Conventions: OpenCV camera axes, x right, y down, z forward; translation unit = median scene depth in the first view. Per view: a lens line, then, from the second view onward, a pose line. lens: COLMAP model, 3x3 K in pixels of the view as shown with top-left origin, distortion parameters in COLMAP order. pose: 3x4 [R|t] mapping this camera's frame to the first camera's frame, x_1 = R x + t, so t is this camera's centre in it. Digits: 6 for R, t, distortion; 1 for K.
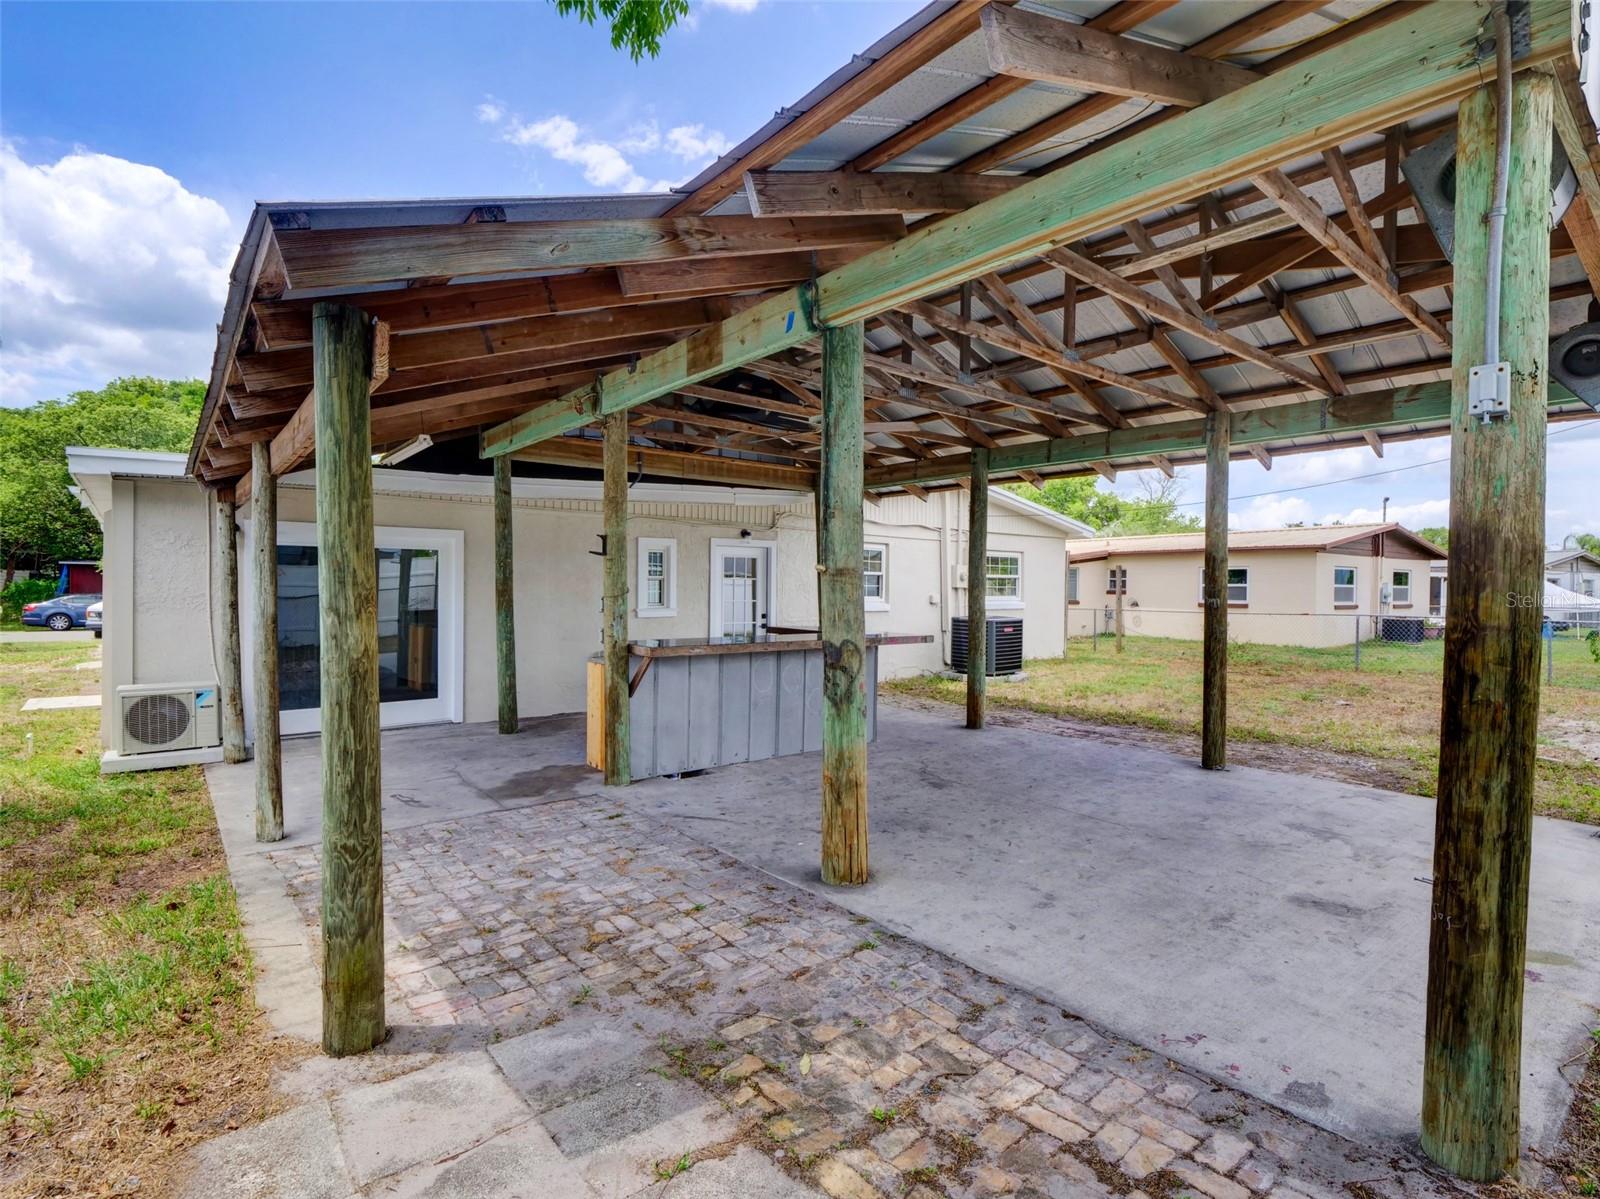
lens RADIAL K [[785.0, 0, 802.5], [0, 785.0, 592.0], [0, 0, 1]] dist [-0.003868, -0.001553]
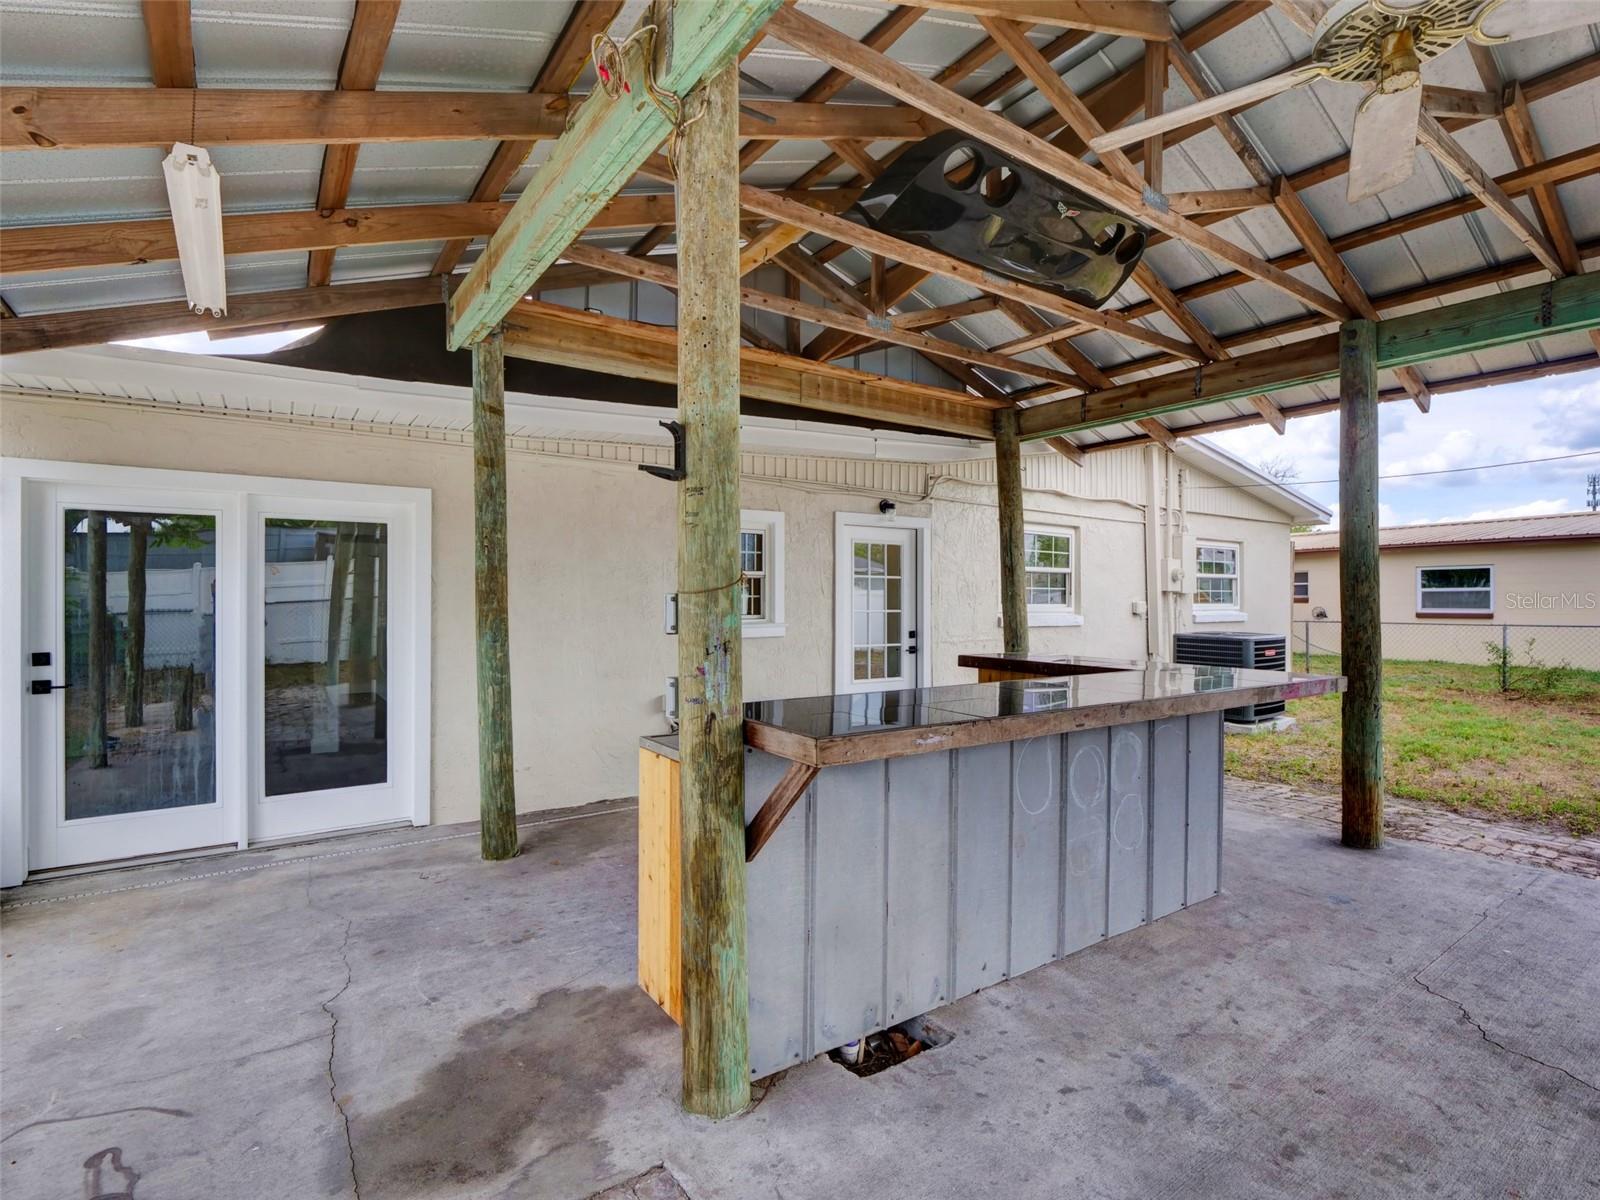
lens RADIAL K [[785.0, 0, 802.5], [0, 785.0, 592.5], [0, 0, 1]] dist [-0.003868, -0.001553]
pose [[0.997090, -0.007921, -0.075822, -0.125295], [0.006588, 0.999820, -0.017816, 0.009732], [0.075950, 0.017265, 0.996962, 0.477596]]
